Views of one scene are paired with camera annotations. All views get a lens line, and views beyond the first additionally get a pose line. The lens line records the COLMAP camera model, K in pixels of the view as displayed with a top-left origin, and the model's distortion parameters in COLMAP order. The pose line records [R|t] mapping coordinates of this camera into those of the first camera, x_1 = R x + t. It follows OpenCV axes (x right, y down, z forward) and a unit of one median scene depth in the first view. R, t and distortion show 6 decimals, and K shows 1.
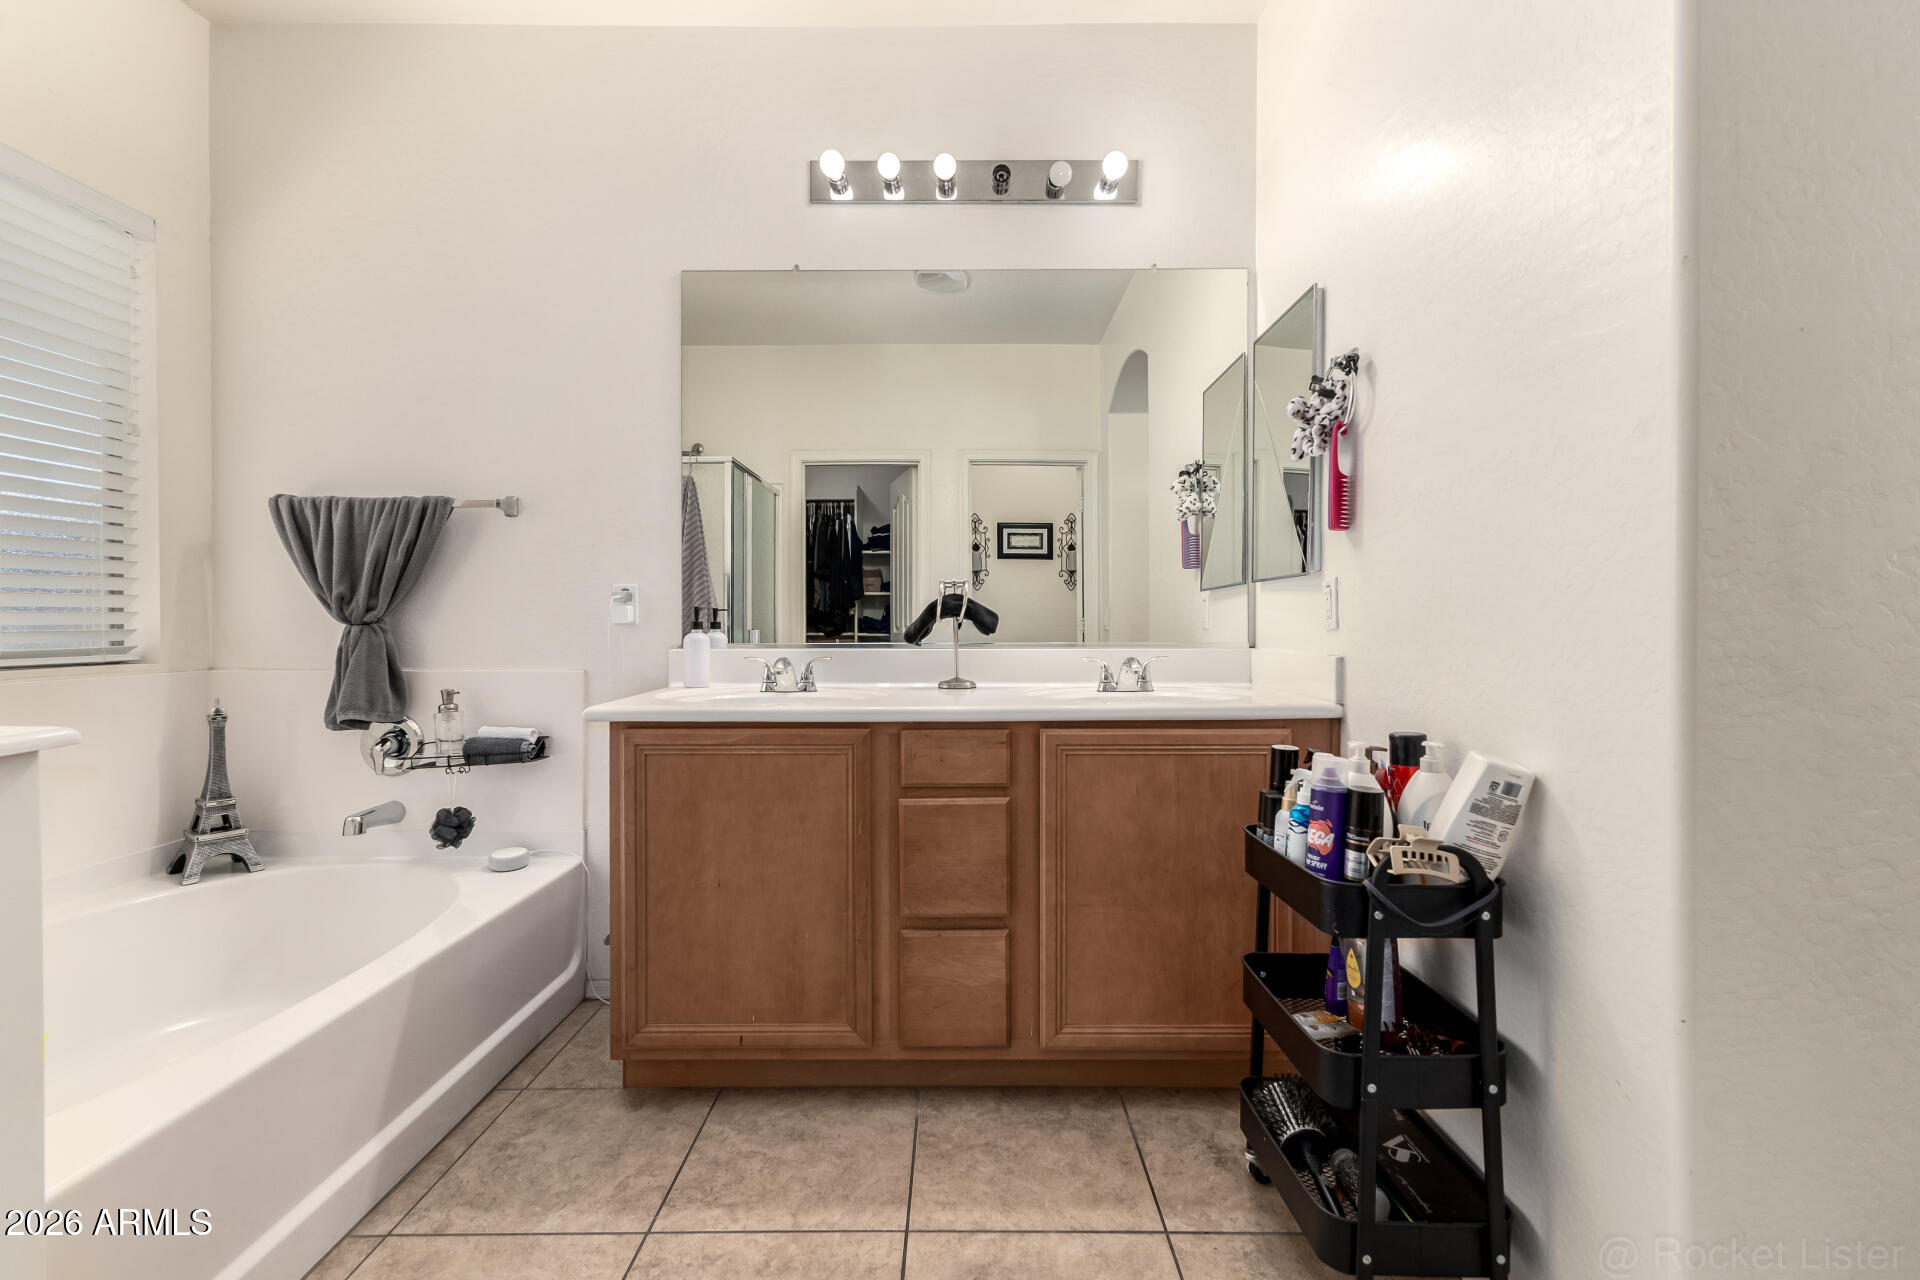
lens RADIAL K [[835.0, 0, 956.7], [0, 835.0, 628.2], [0, 0, 1]] dist [0.014145, -0.004370]
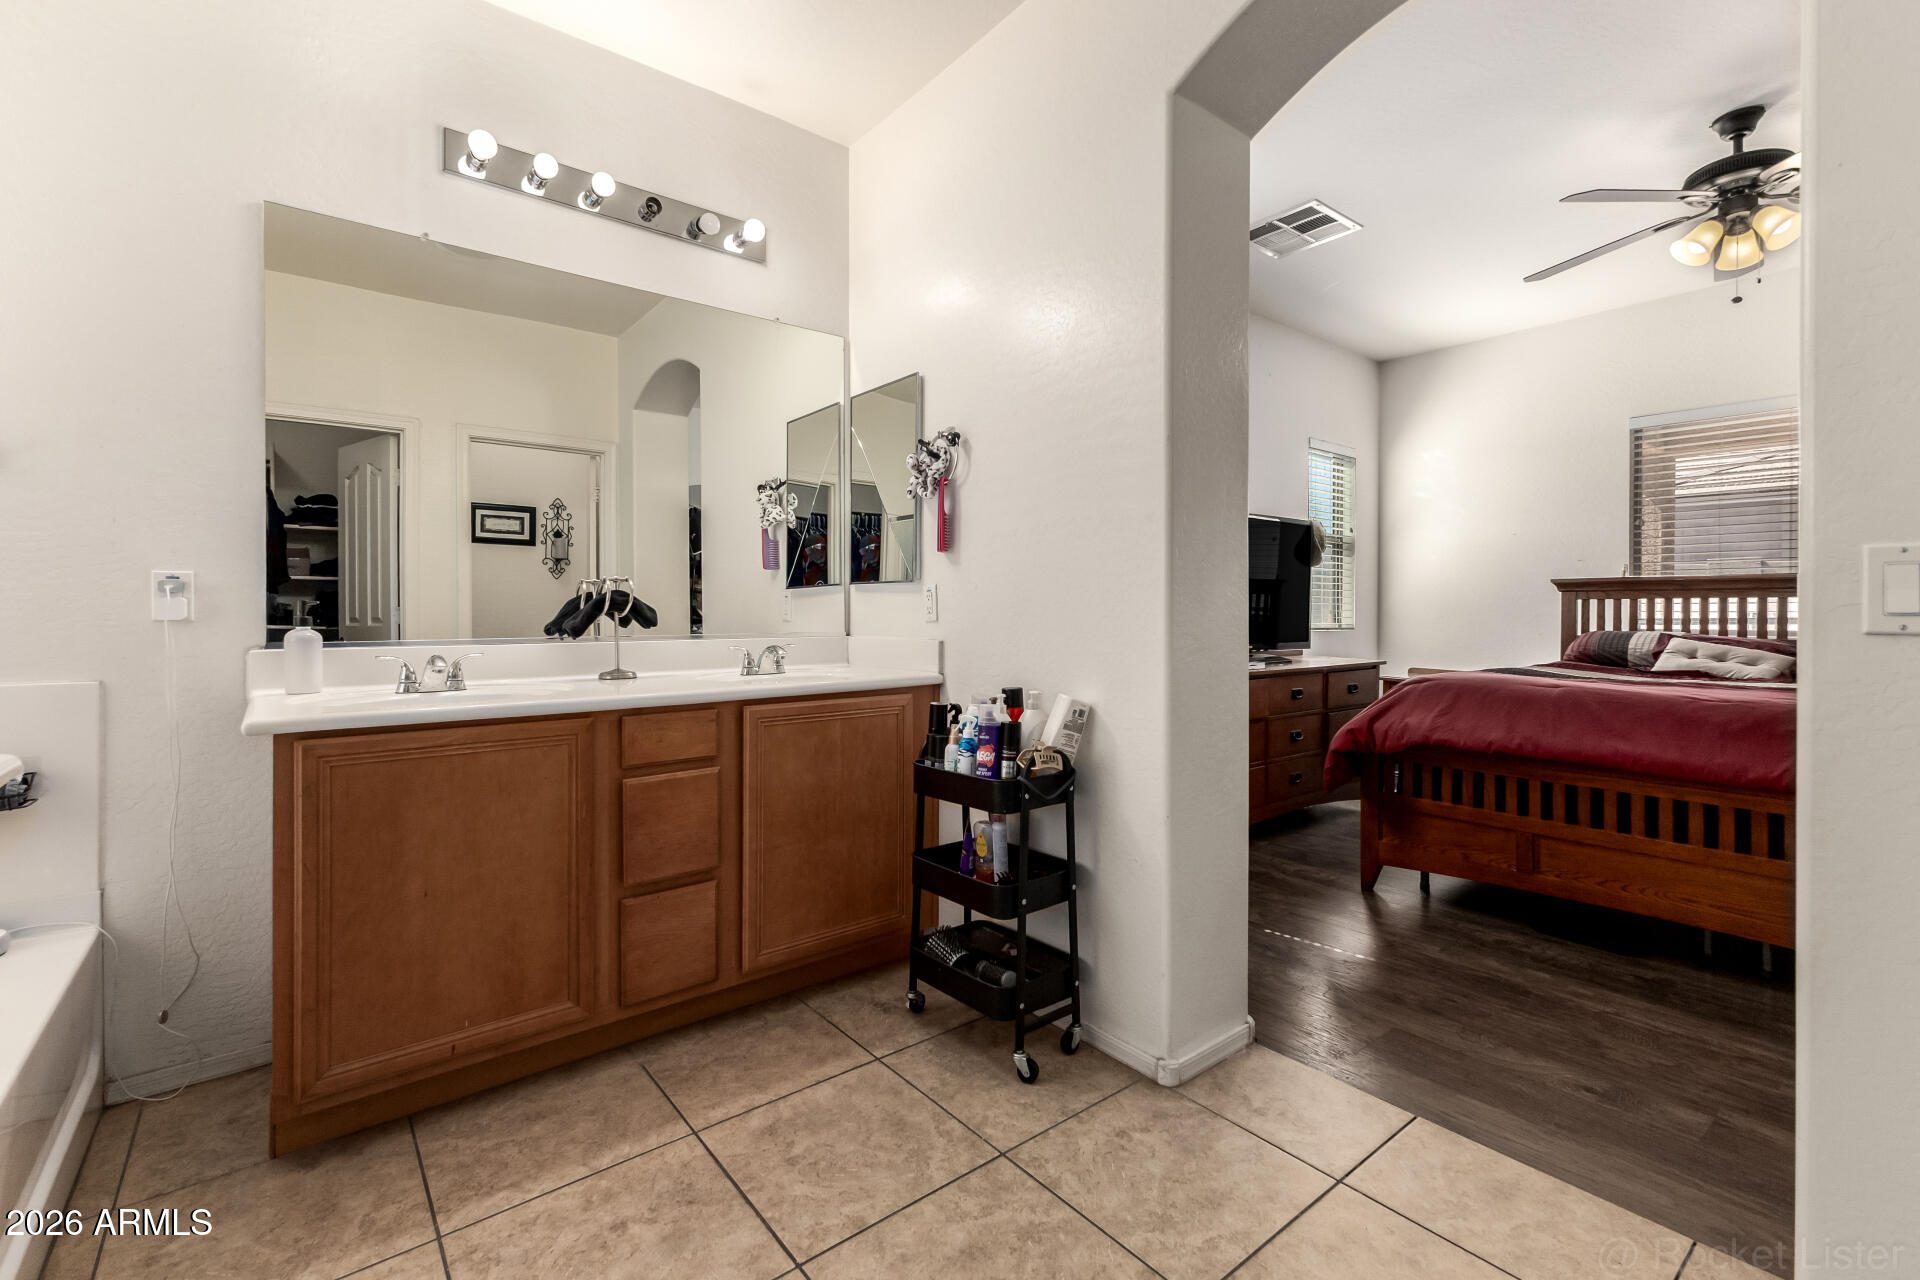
lens RADIAL K [[835.0, 0, 955.4], [0, 835.0, 618.9], [0, 0, 1]] dist [0.014145, -0.004370]
pose [[0.778625, -0.006224, 0.627459, -0.412832], [0.004222, 0.999980, 0.004680, -0.009116], [-0.627476, -0.000994, 0.778636, -0.122826]]
